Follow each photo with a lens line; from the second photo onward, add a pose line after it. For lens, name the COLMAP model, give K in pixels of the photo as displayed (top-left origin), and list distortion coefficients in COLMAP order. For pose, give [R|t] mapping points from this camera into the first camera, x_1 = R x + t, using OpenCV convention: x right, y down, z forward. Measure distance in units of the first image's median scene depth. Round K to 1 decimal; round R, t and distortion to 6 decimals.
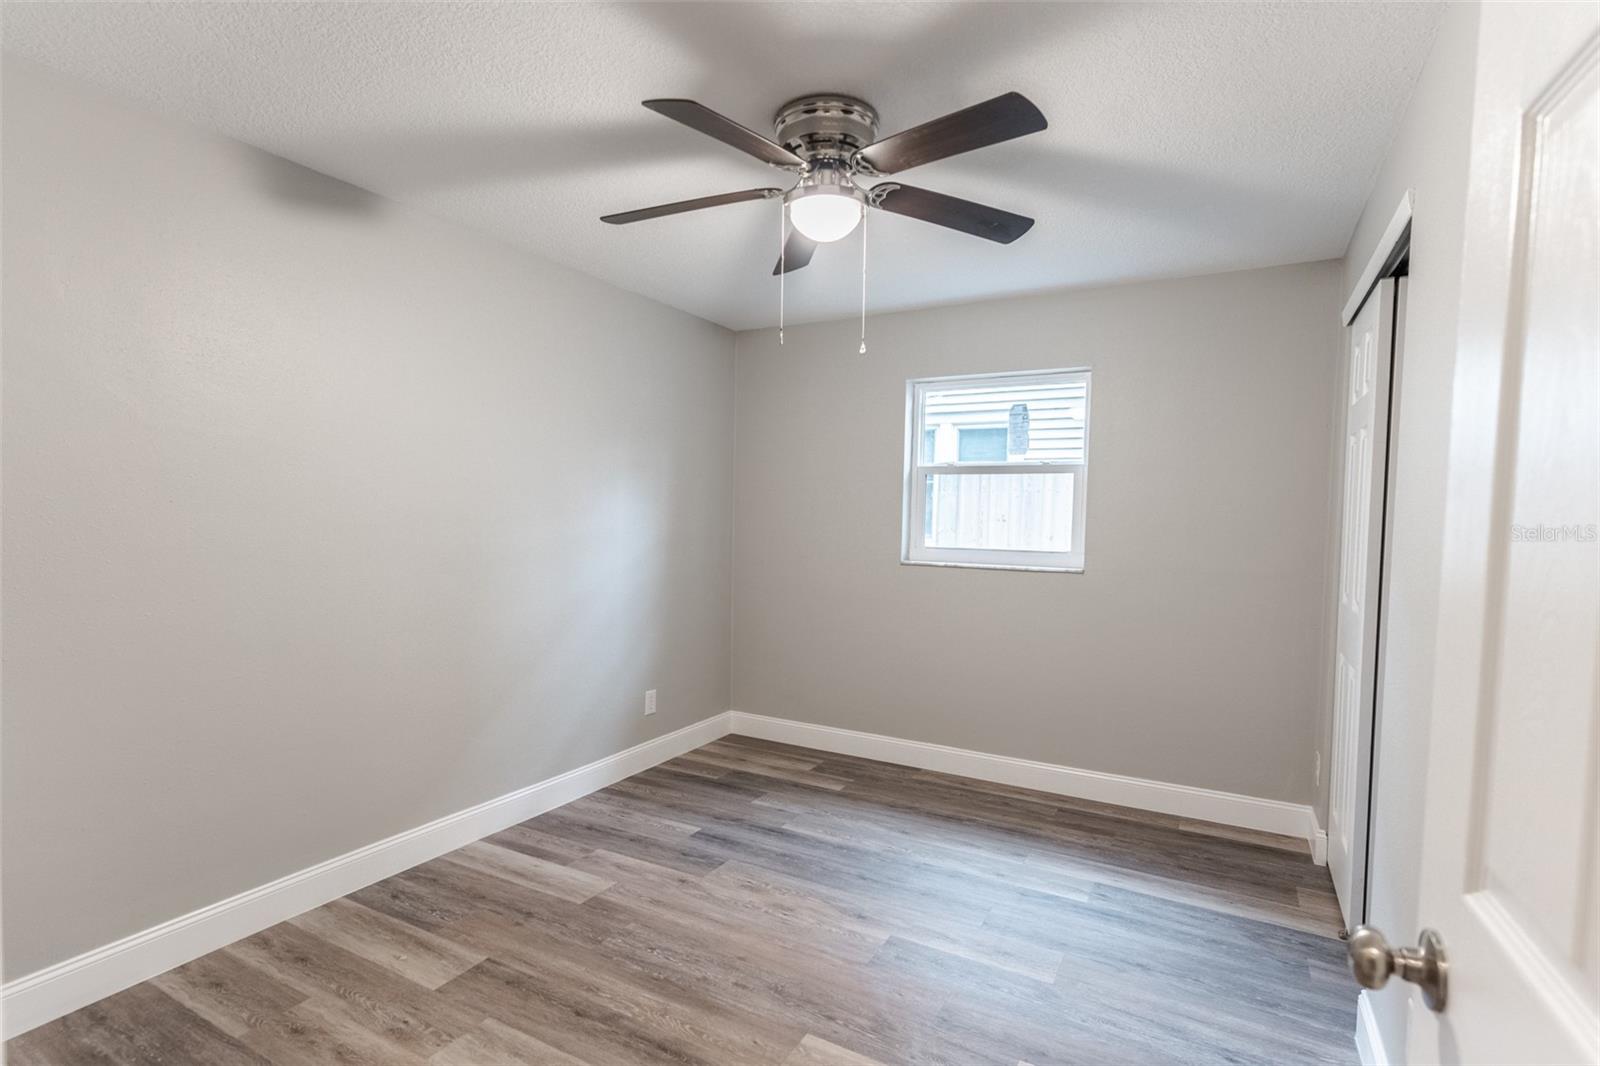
lens RADIAL K [[768.2, 0, 792.2], [0, 768.2, 546.4], [0, 0, 1]] dist [0.000927, -0.000466]
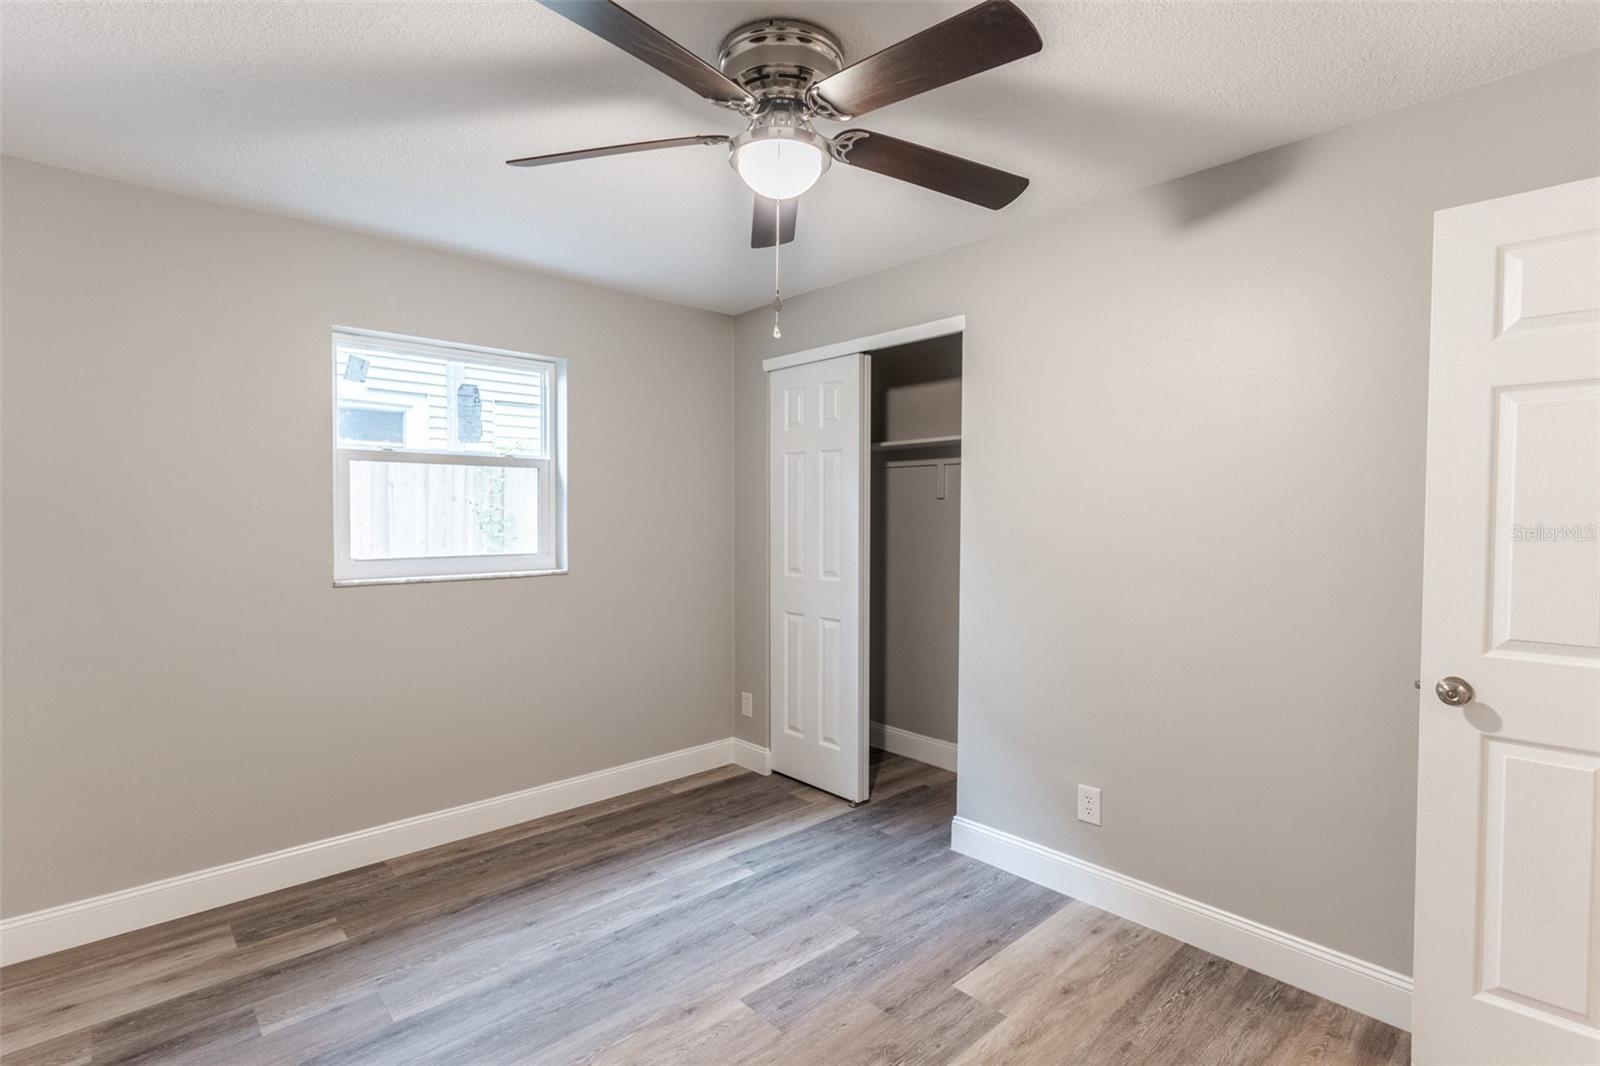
lens RADIAL K [[768.2, 0, 801.2], [0, 768.2, 535.5], [0, 0, 1]] dist [0.000927, -0.000466]
pose [[0.307958, -0.047391, 0.950219, -0.471429], [0.043060, 0.998429, 0.035840, -0.037547], [-0.950425, 0.029879, 0.309515, 0.459960]]
